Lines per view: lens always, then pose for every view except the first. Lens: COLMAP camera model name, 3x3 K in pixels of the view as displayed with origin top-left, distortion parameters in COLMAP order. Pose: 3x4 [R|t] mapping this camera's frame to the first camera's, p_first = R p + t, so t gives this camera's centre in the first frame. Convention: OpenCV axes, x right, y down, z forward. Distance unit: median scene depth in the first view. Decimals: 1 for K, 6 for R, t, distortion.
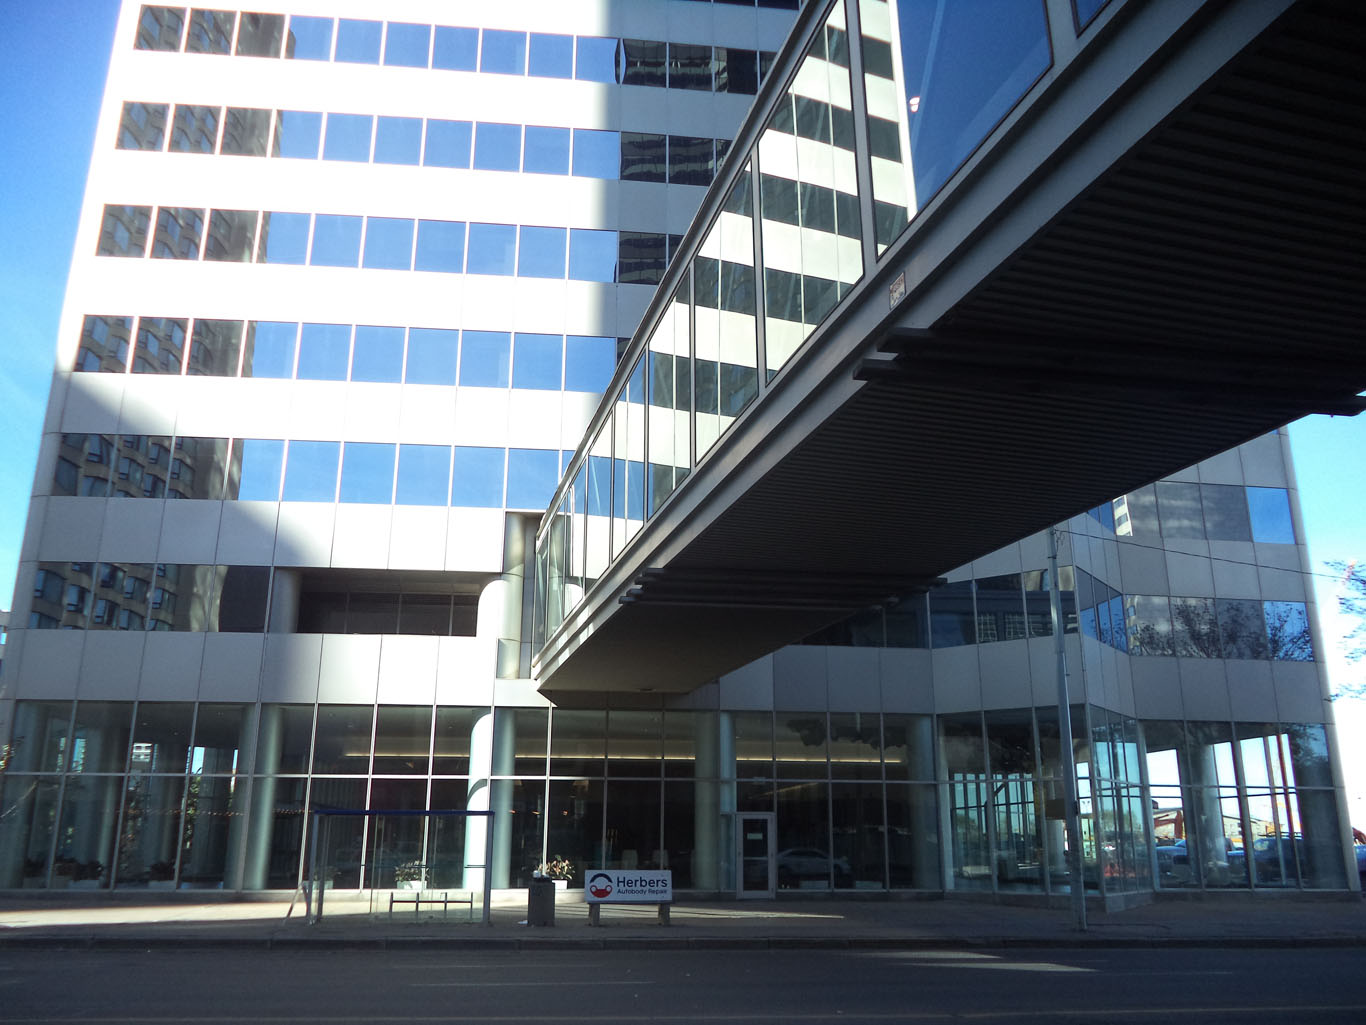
lens RADIAL K [[1059.3, 0, 682.7], [0, 1059.3, 534.2], [0, 0, 1]] dist [-0.000692, 0.000321]
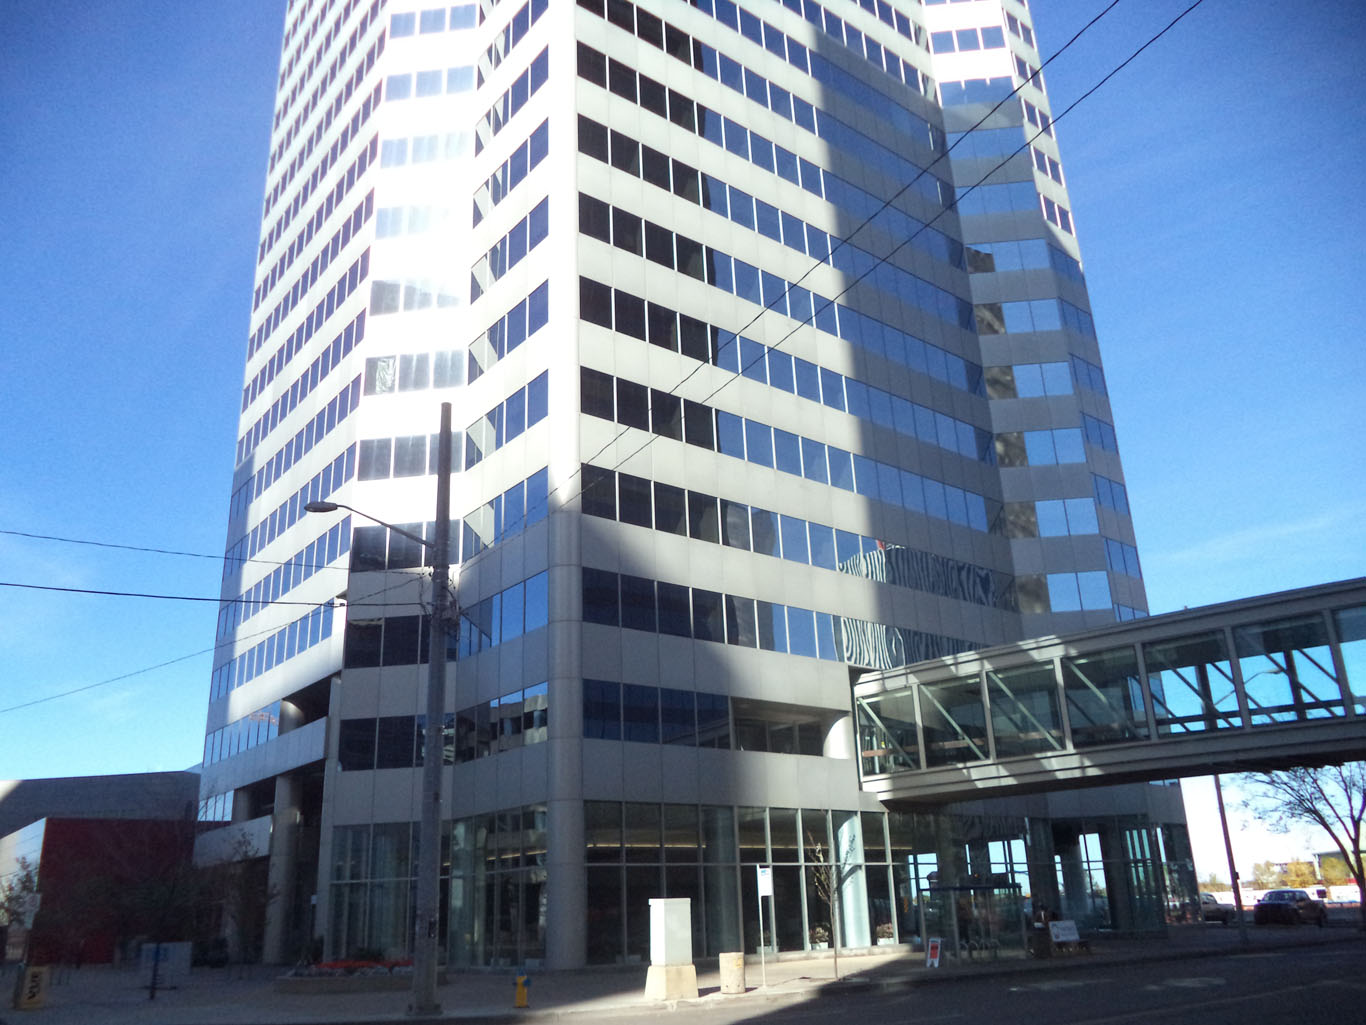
lens RADIAL K [[1112.6, 0, 683.0], [0, 1112.6, 512.5], [0, 0, 1]] dist [-0.003089, 0.000597]
pose [[0.832188, 0.152398, 0.533140, -1.144764], [-0.111602, 0.987848, -0.108175, -0.035383], [-0.543147, 0.030523, 0.839083, -0.088274]]
